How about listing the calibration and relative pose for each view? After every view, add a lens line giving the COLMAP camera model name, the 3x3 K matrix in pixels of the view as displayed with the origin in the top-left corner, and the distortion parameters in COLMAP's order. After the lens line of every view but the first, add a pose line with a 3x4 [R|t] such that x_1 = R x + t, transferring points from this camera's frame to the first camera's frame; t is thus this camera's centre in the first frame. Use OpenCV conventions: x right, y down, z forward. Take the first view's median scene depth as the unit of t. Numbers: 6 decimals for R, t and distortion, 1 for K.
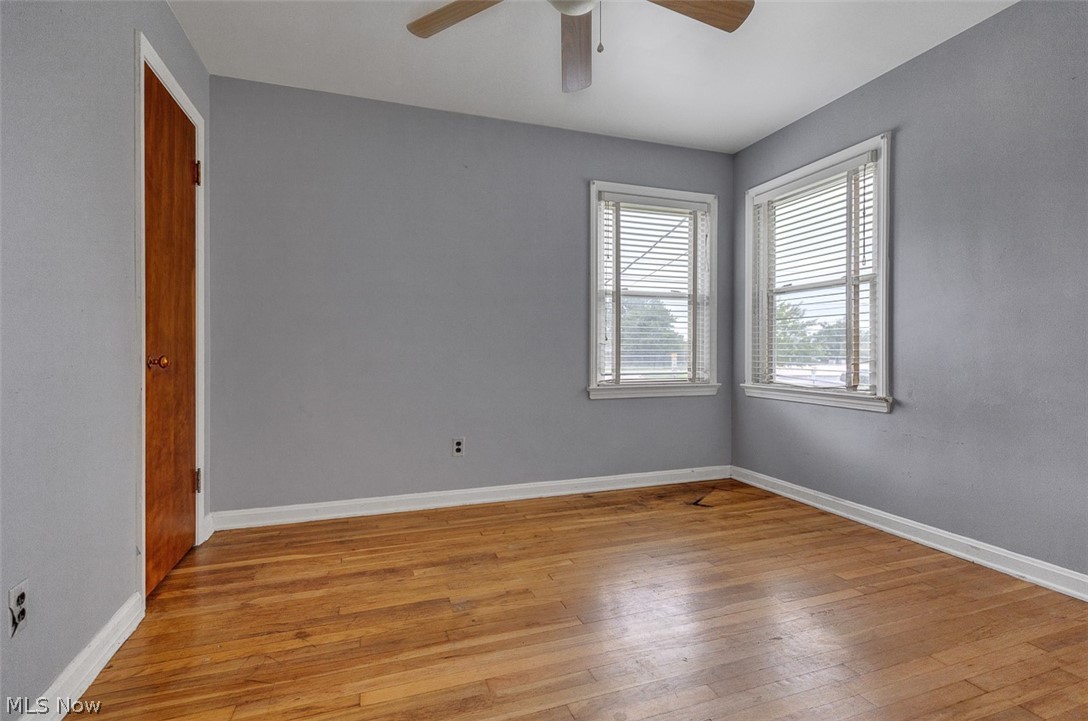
lens RADIAL K [[500.9, 0, 535.3], [0, 500.9, 356.1], [0, 0, 1]] dist [0.010582, -0.001361]
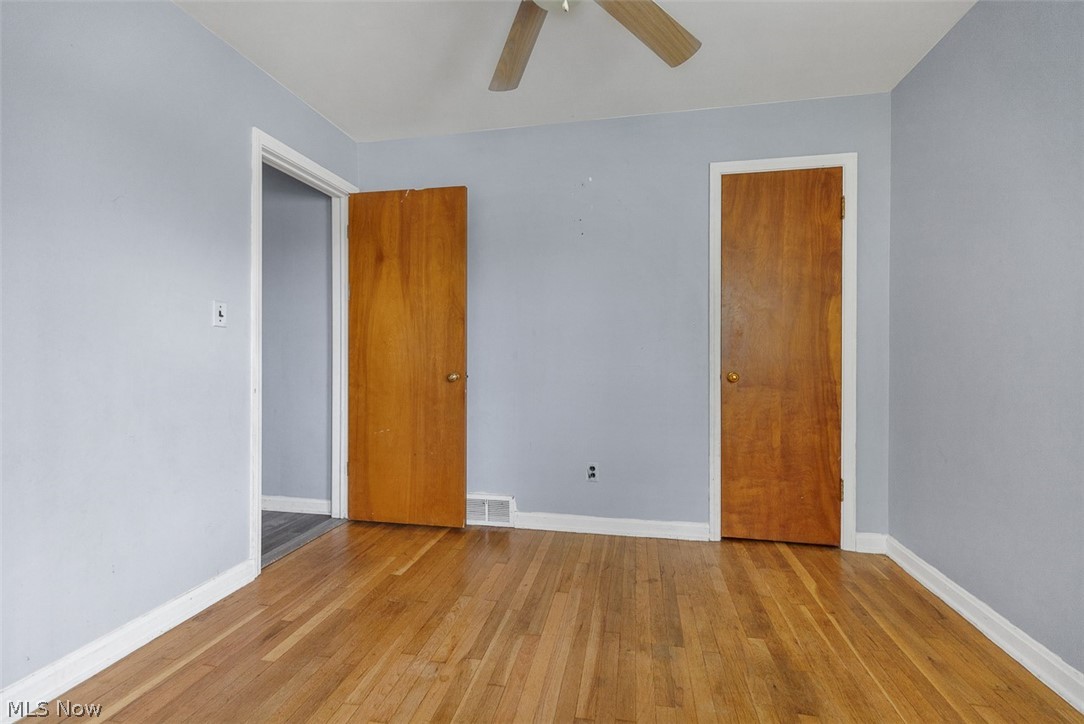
lens RADIAL K [[499.1, 0, 535.1], [0, 499.1, 358.6], [0, 0, 1]] dist [0.010582, -0.001361]
pose [[-0.506252, 0.009934, -0.862329, 0.558700], [-0.012954, 0.999733, 0.019122, -0.044650], [0.862289, 0.020851, -0.505988, 0.909809]]
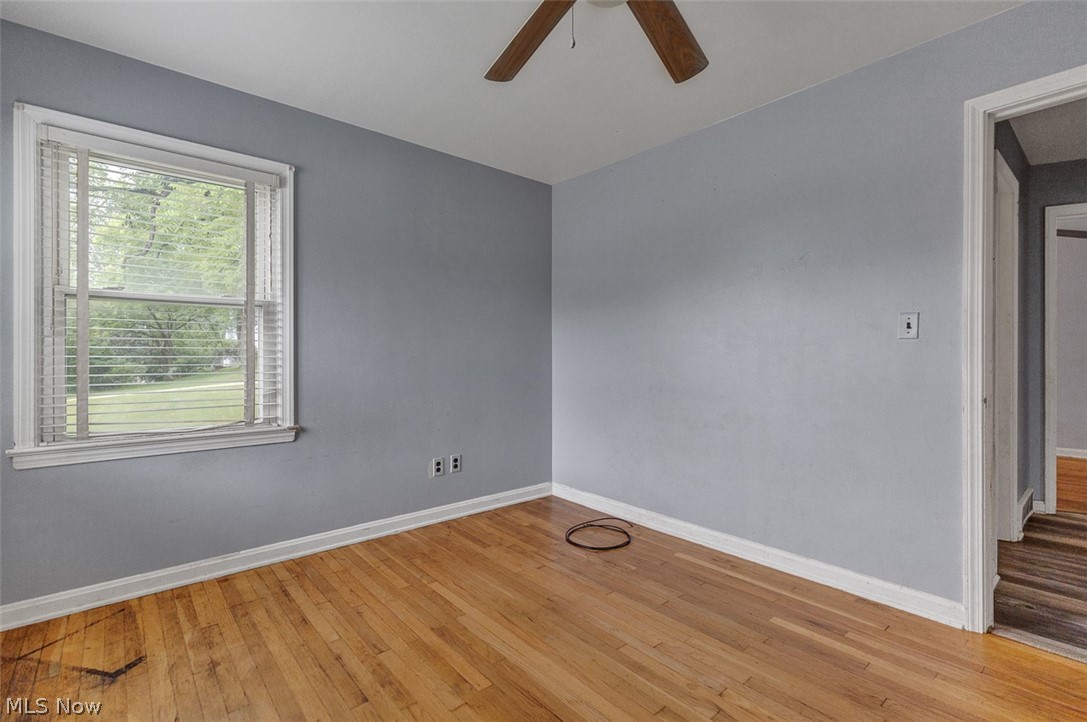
lens RADIAL K [[500.4, 0, 540.0], [0, 500.4, 359.1], [0, 0, 1]] dist [0.010582, -0.001361]
pose [[-0.368490, -0.003503, 0.929625, -0.430985], [0.013463, 0.999868, 0.009104, -0.056541], [-0.929534, 0.015870, -0.368394, 0.912681]]
